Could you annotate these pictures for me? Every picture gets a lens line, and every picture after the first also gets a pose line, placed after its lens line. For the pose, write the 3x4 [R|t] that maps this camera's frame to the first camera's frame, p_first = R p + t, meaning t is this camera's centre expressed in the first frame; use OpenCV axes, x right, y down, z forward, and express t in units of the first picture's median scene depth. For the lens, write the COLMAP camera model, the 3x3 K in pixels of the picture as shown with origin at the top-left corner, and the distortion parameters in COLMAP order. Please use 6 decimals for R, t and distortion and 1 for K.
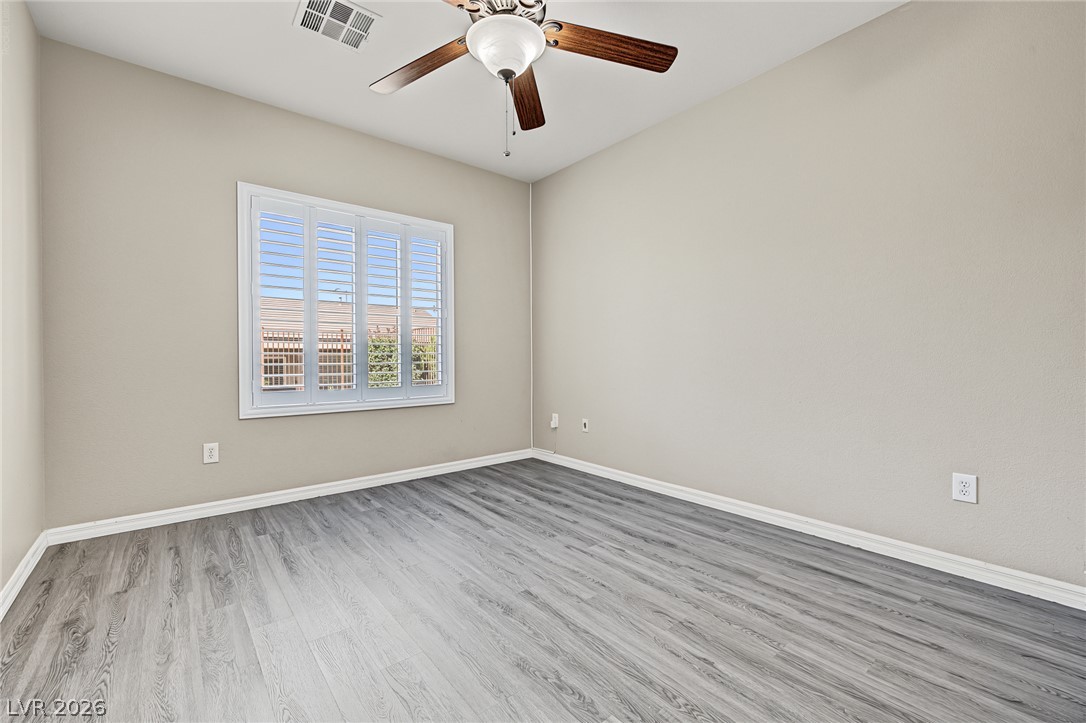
lens RADIAL K [[457.8, 0, 538.4], [0, 457.8, 357.0], [0, 0, 1]] dist [0.001567, -0.000170]
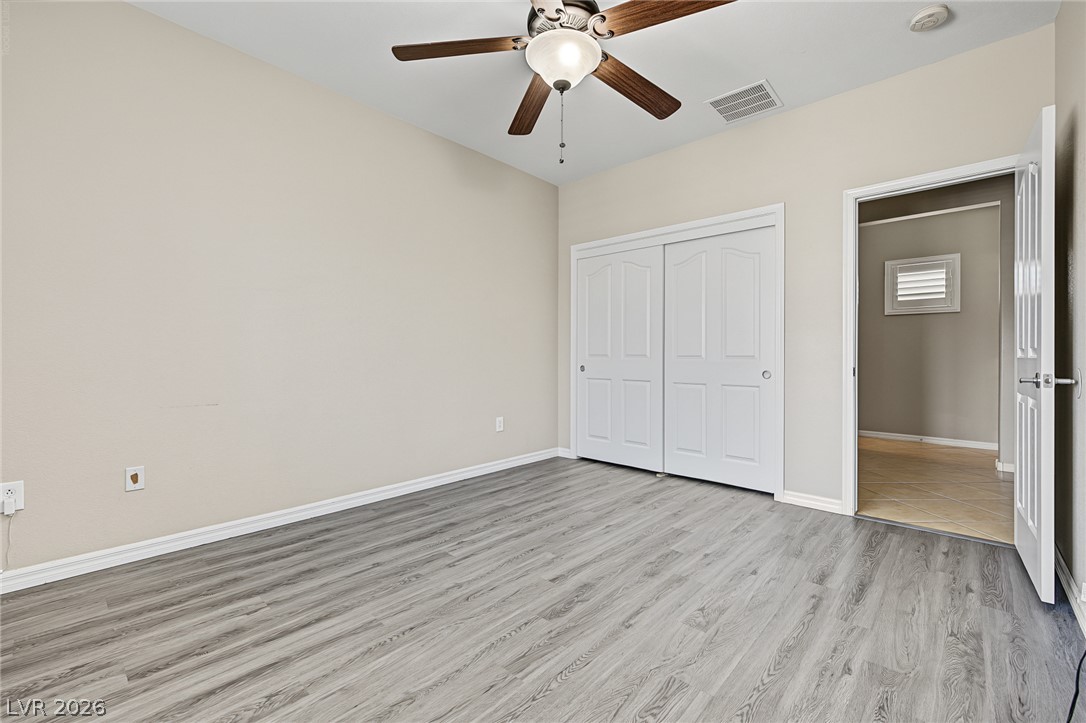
lens RADIAL K [[457.8, 0, 538.4], [0, 457.8, 357.0], [0, 0, 1]] dist [0.001567, -0.000170]
pose [[-0.142682, -0.004319, 0.989759, -0.803407], [-0.000098, 0.999991, 0.004350, -0.005592], [-0.989769, 0.000523, -0.142681, 0.892626]]
